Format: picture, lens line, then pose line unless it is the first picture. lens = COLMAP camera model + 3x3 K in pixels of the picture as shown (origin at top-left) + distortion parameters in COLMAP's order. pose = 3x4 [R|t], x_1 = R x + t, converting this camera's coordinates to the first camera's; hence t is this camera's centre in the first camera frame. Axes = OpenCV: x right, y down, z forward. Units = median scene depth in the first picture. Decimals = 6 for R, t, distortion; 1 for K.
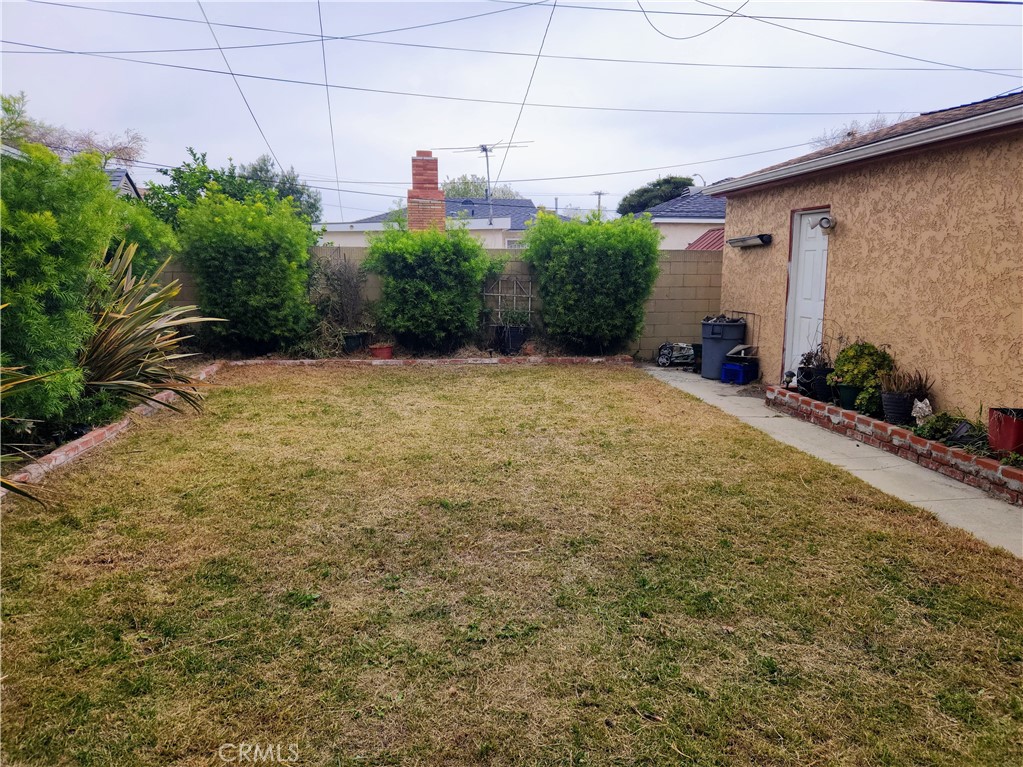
lens RADIAL K [[682.2, 0, 510.4], [0, 682.2, 379.6], [0, 0, 1]] dist [0.082128, -0.070539]
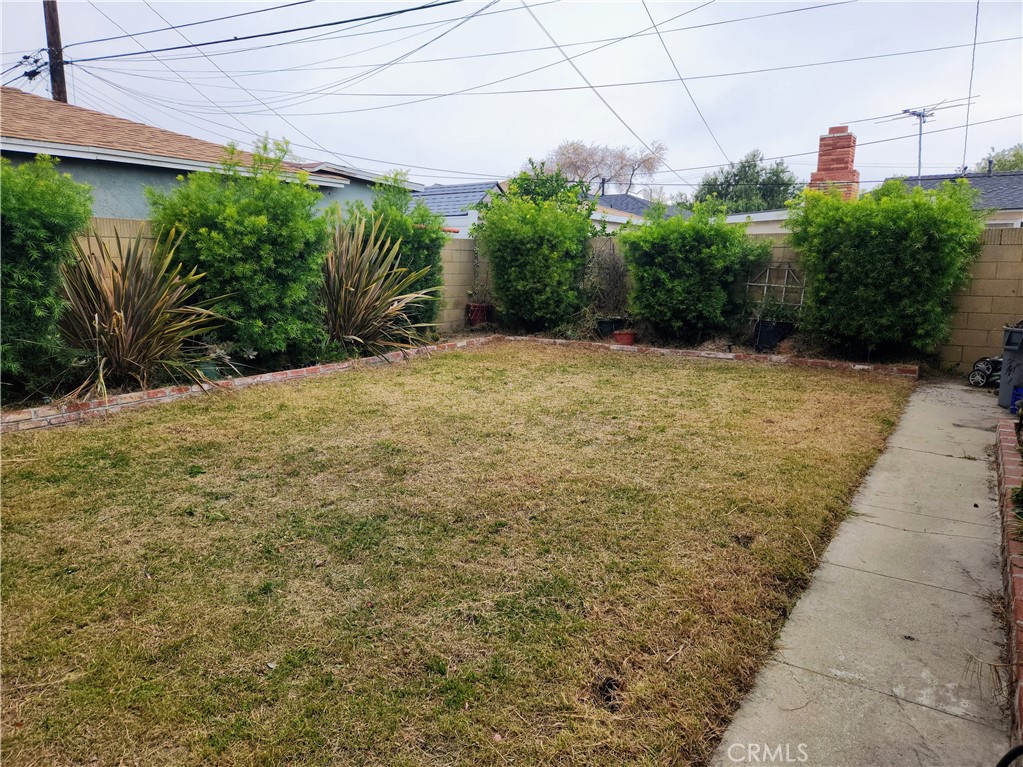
lens RADIAL K [[682.2, 0, 506.1], [0, 682.2, 390.3], [0, 0, 1]] dist [0.082128, -0.070539]
pose [[0.742898, 0.122186, -0.658159, 0.372343], [-0.110028, 0.992116, 0.059991, -0.004217], [0.660301, 0.027849, 0.750485, 0.106774]]
